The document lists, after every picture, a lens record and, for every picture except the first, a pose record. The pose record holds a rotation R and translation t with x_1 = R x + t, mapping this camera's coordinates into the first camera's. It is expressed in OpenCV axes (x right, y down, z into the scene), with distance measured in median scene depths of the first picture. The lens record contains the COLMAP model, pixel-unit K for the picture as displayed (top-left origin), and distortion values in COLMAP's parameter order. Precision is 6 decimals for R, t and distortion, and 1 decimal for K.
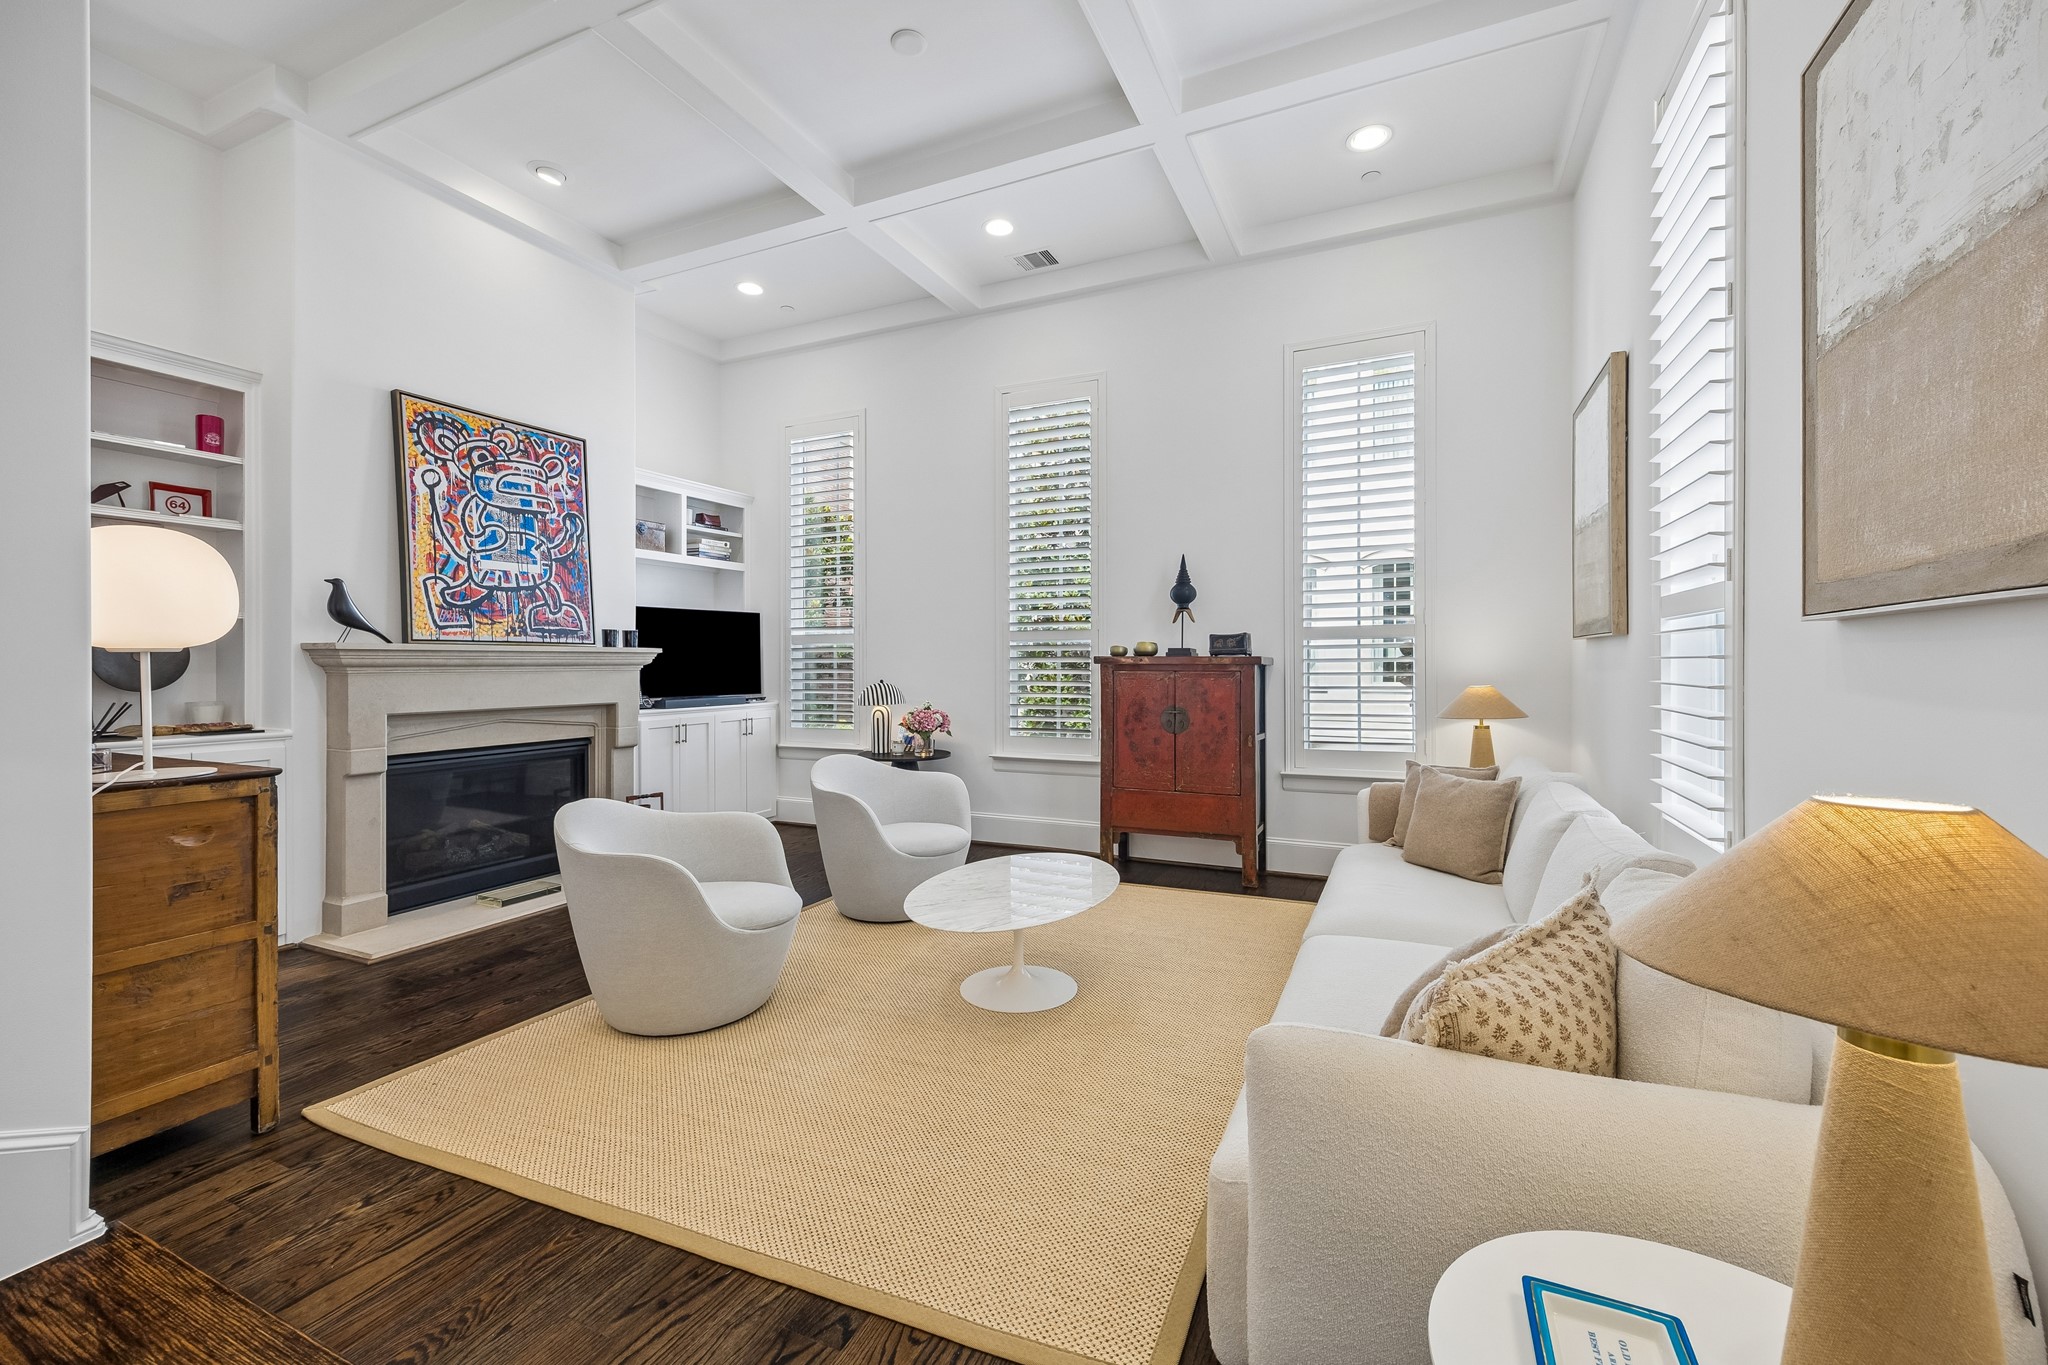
lens RADIAL K [[831.6, 0, 1035.9], [0, 831.6, 666.6], [0, 0, 1]] dist [0.002876, -0.000052]
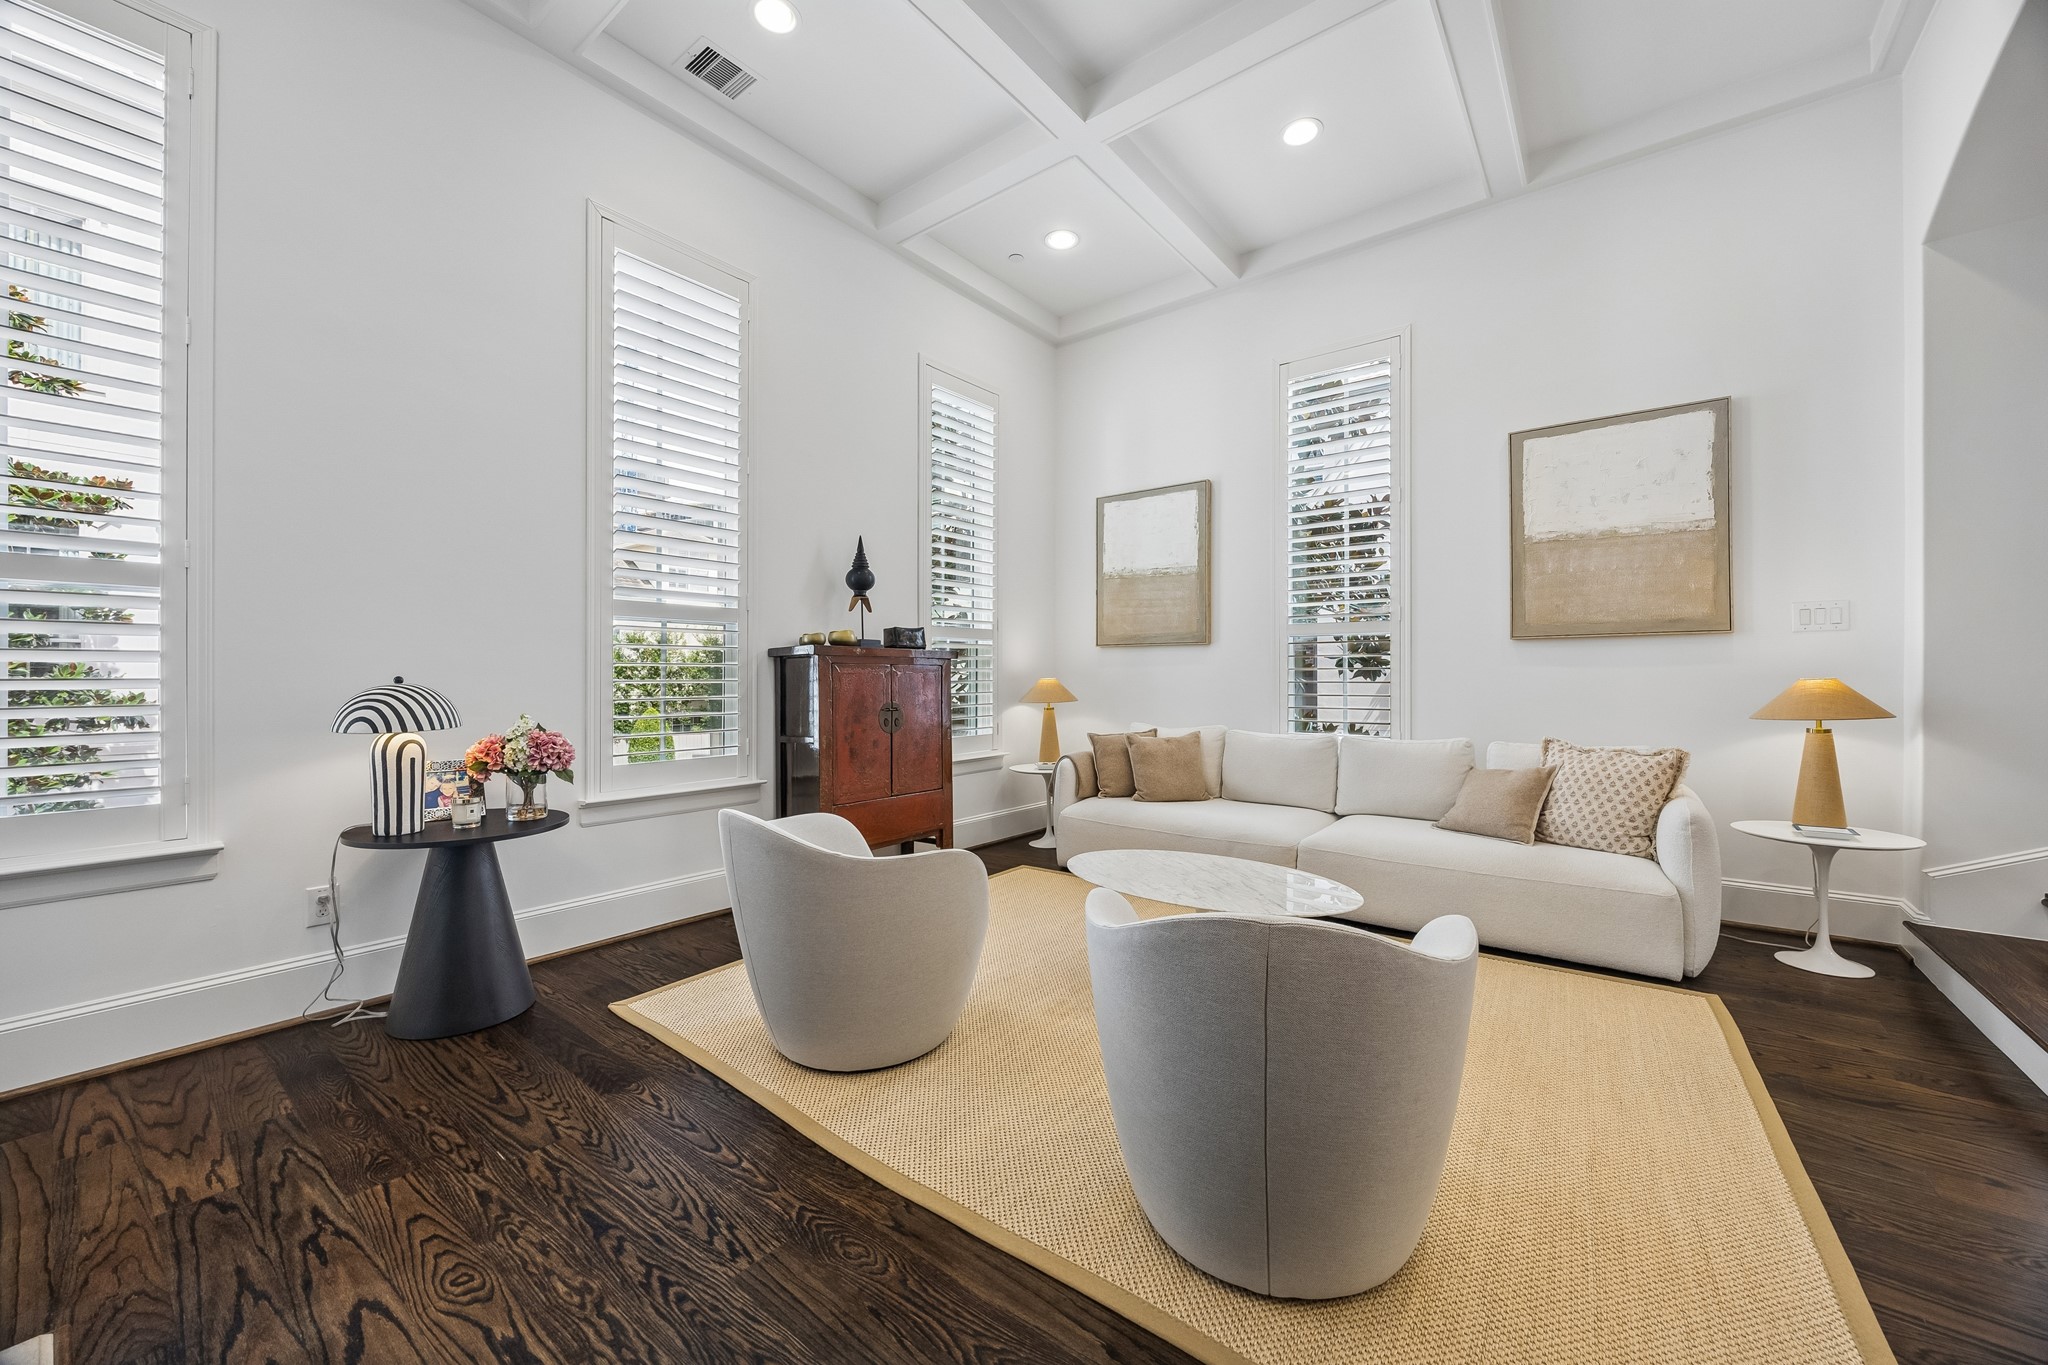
lens RADIAL K [[782.7, 0, 1027.4], [0, 782.7, 674.2], [0, 0, 1]] dist [-0.003146, -0.000204]
pose [[0.223893, 0.005551, 0.974598, -0.611775], [0.005107, 0.999963, -0.006869, 0.022048], [-0.974600, 0.006515, 0.223857, 0.641531]]
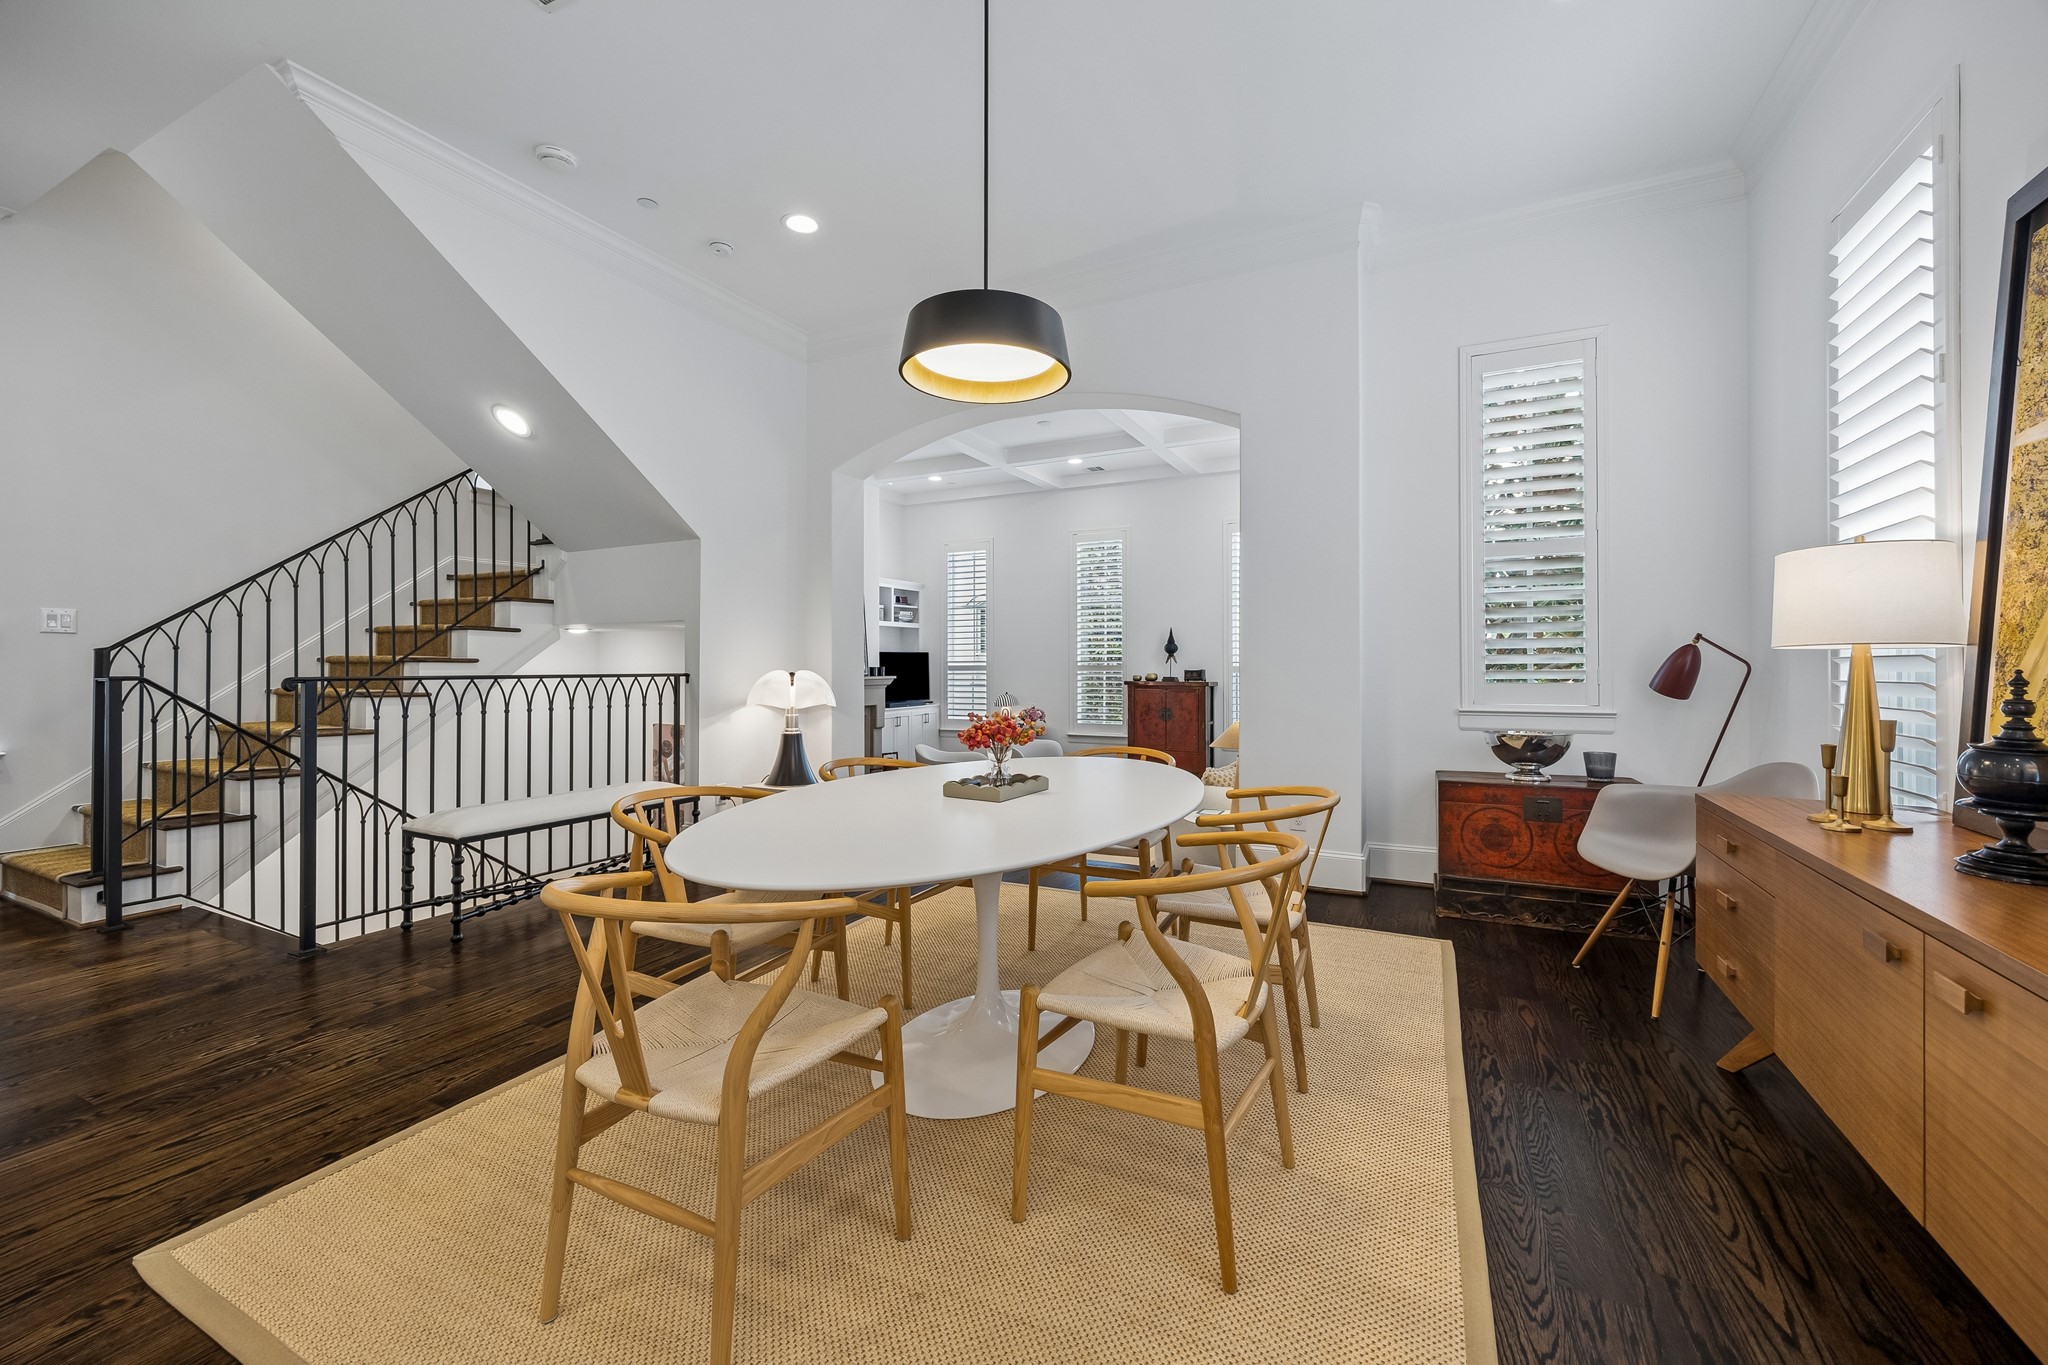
lens RADIAL K [[803.7, 0, 1032.9], [0, 803.7, 661.0], [0, 0, 1]] dist [0.001519, 0.000150]
pose [[0.999301, -0.000204, -0.037370, -0.071755], [-0.000091, 0.999969, -0.007900, -0.044026], [0.037370, 0.007897, 0.999270, -0.864364]]
